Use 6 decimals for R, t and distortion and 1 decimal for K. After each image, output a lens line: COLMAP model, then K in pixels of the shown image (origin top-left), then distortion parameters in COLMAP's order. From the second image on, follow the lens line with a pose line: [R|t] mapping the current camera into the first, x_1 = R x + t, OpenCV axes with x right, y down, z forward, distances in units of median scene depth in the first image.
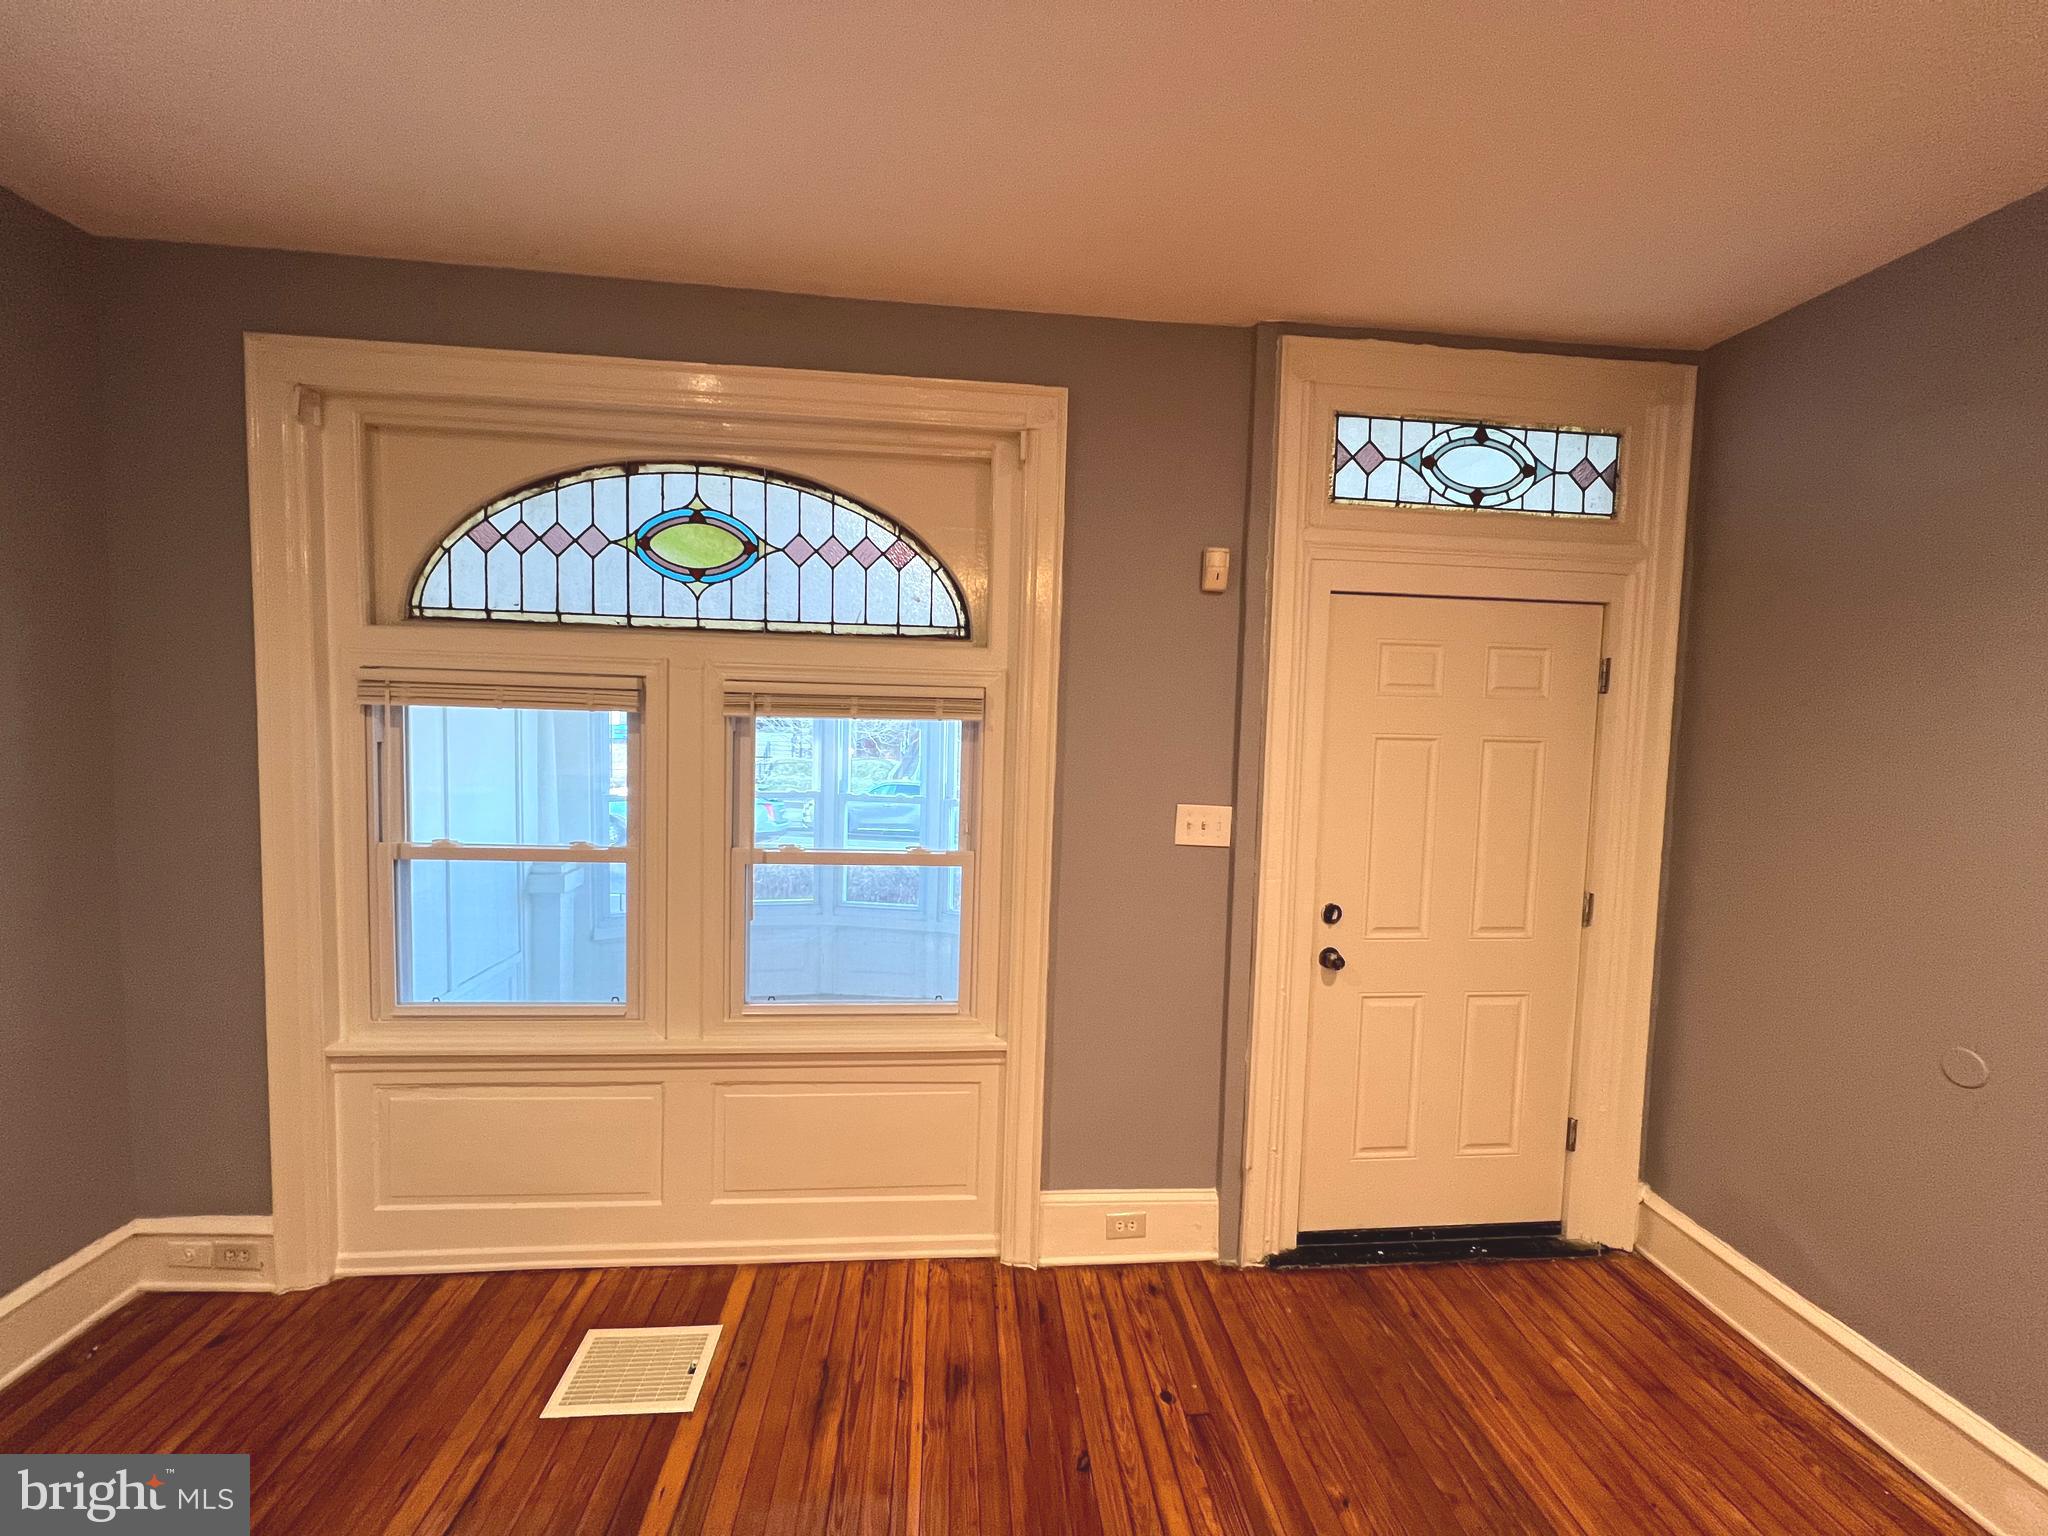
lens RADIAL K [[808.8, 0, 1023.7], [0, 808.8, 763.4], [0, 0, 1]] dist [-0.000244, 0.000056]
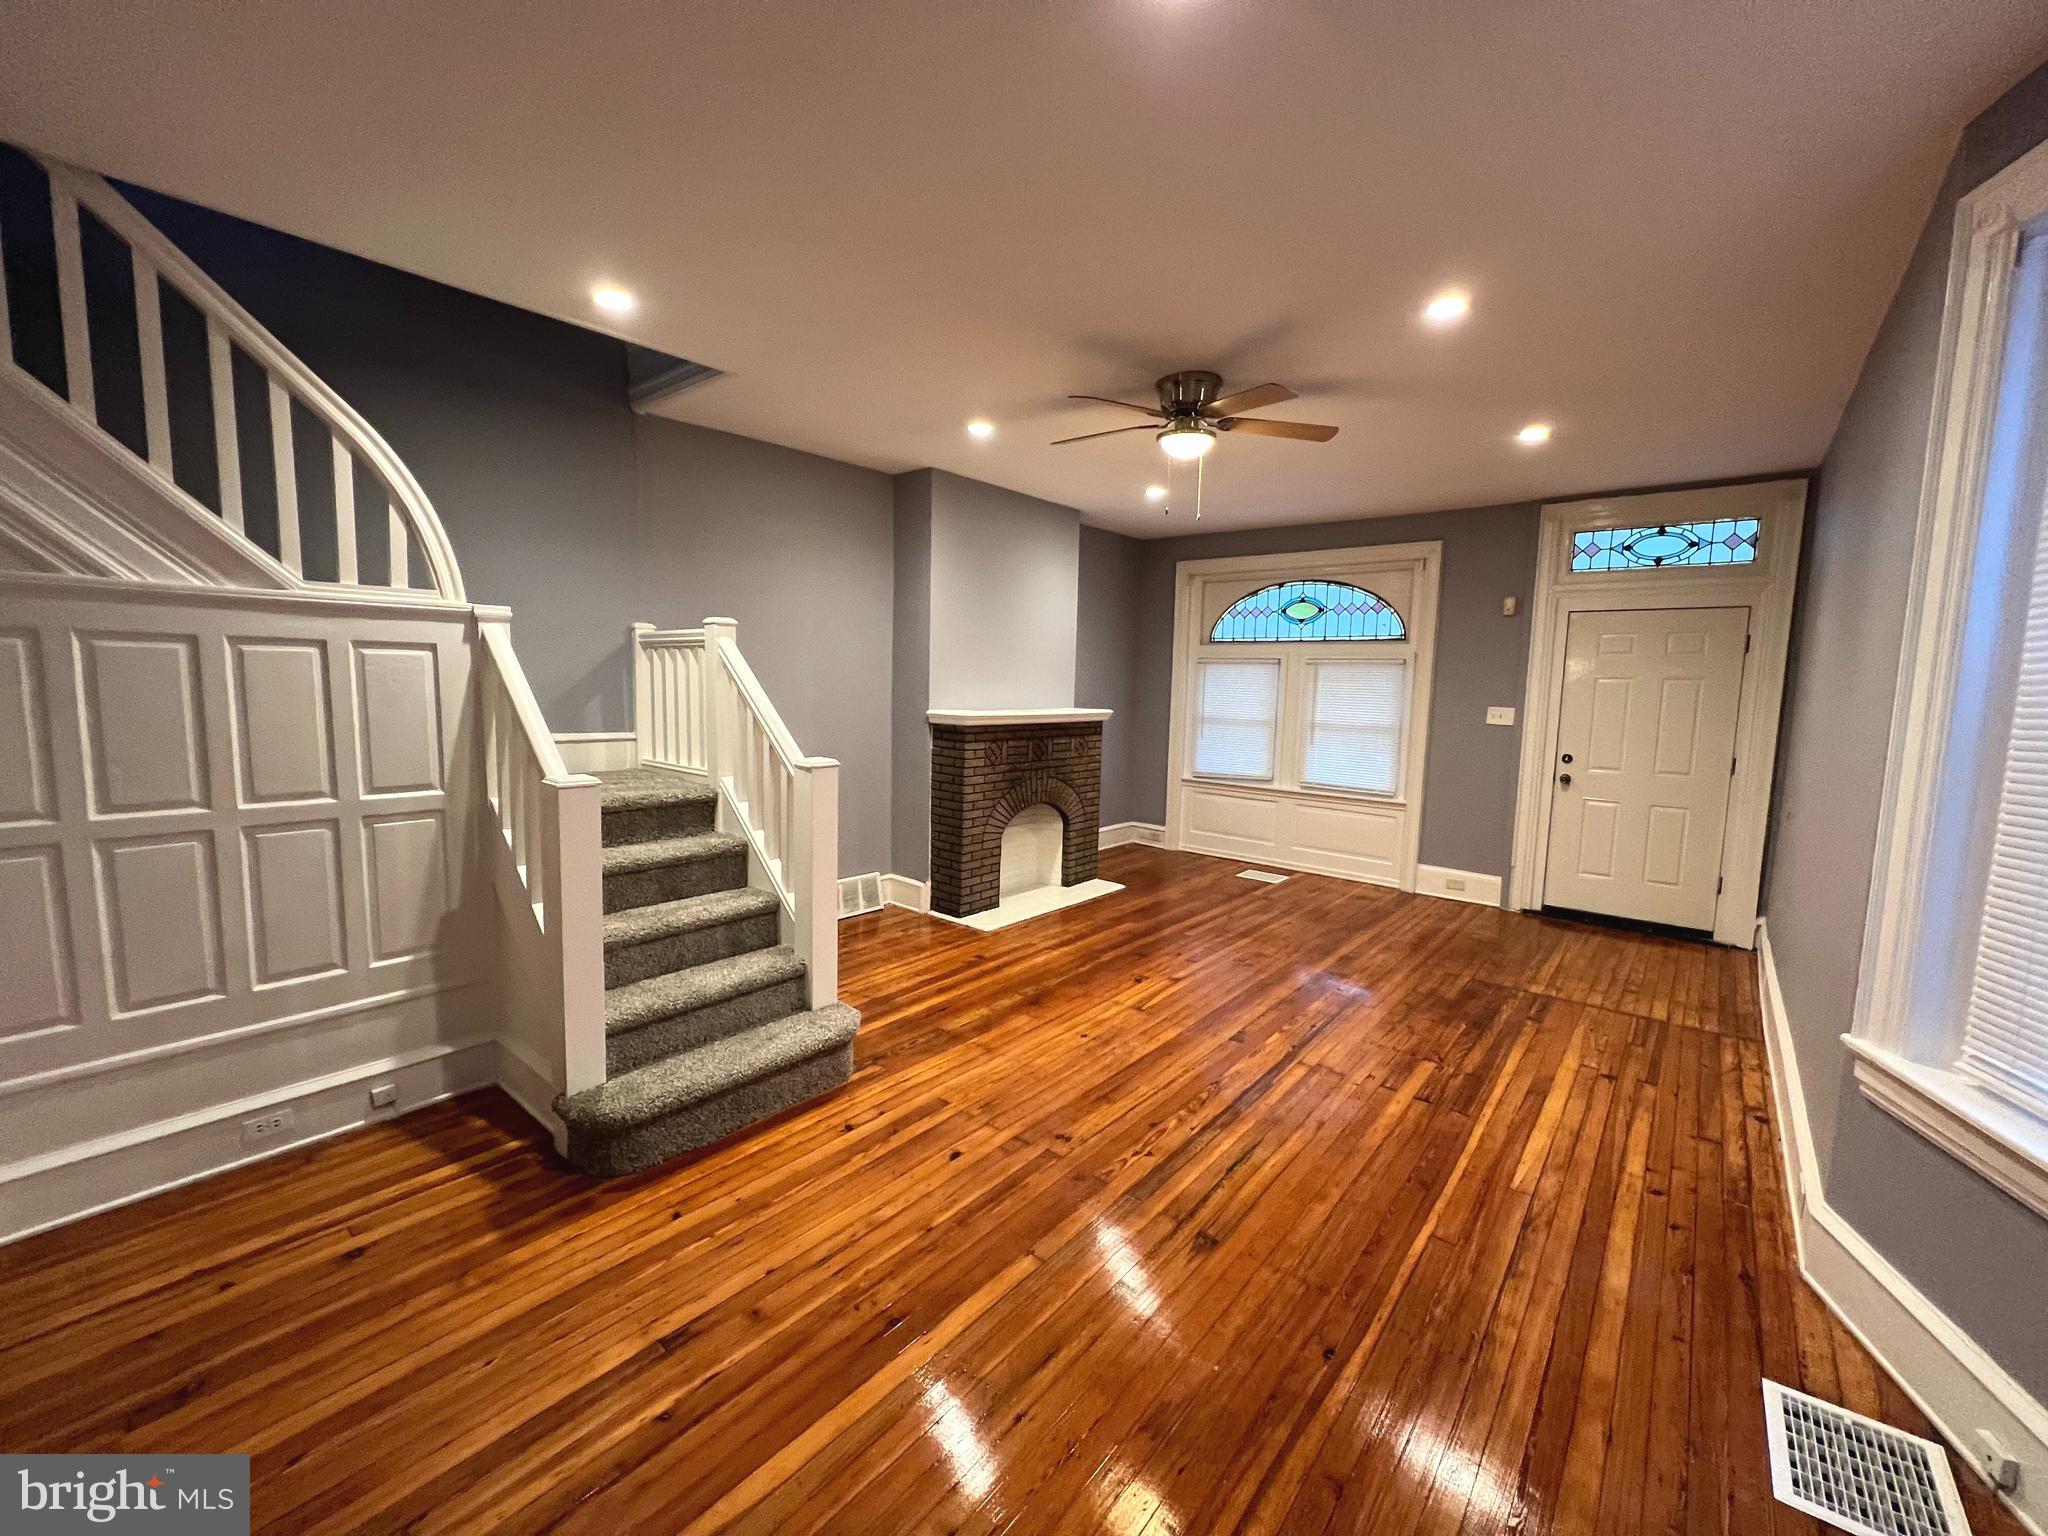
lens RADIAL K [[816.2, 0, 1017.8], [0, 816.2, 767.1], [0, 0, 1]] dist [-0.001859, -0.000091]
pose [[0.702774, 0.064823, -0.708454, 0.919647], [-0.047439, 0.997894, 0.044249, 0.185200], [0.709830, 0.002511, 0.704368, -1.644136]]
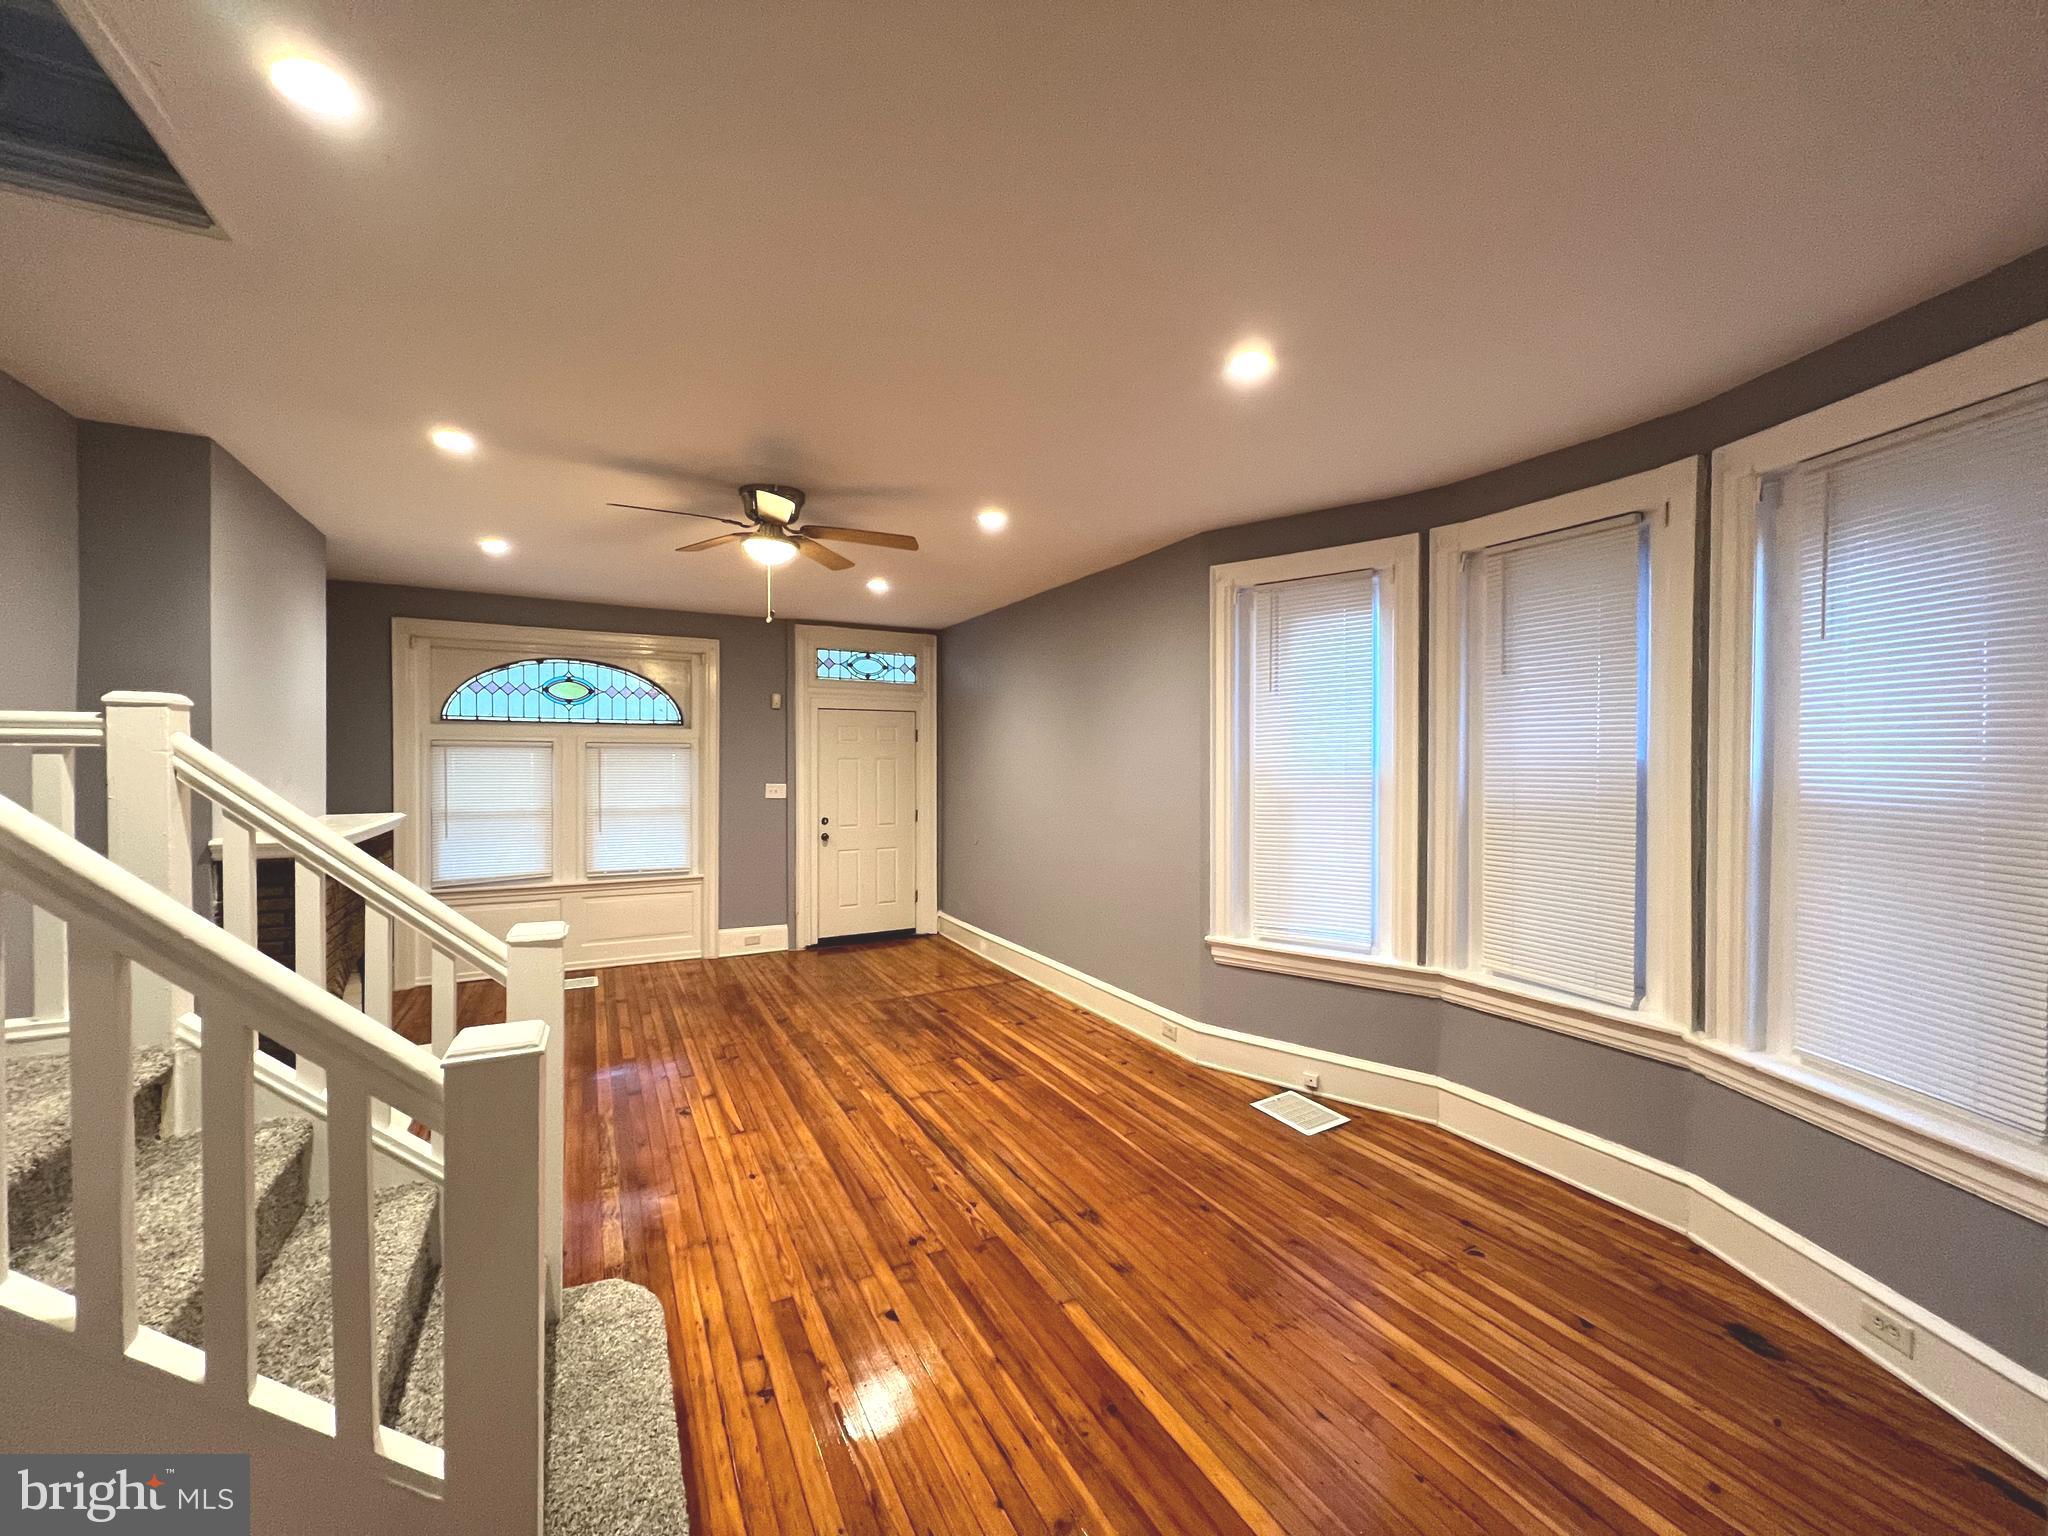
lens RADIAL K [[816.2, 0, 1017.8], [0, 816.2, 767.1], [0, 0, 1]] dist [-0.001859, -0.000091]
pose [[0.921857, -0.028585, 0.386474, -0.096211], [0.046011, 0.998295, -0.035911, 0.133635], [-0.384789, 0.050887, 0.921601, -1.937411]]
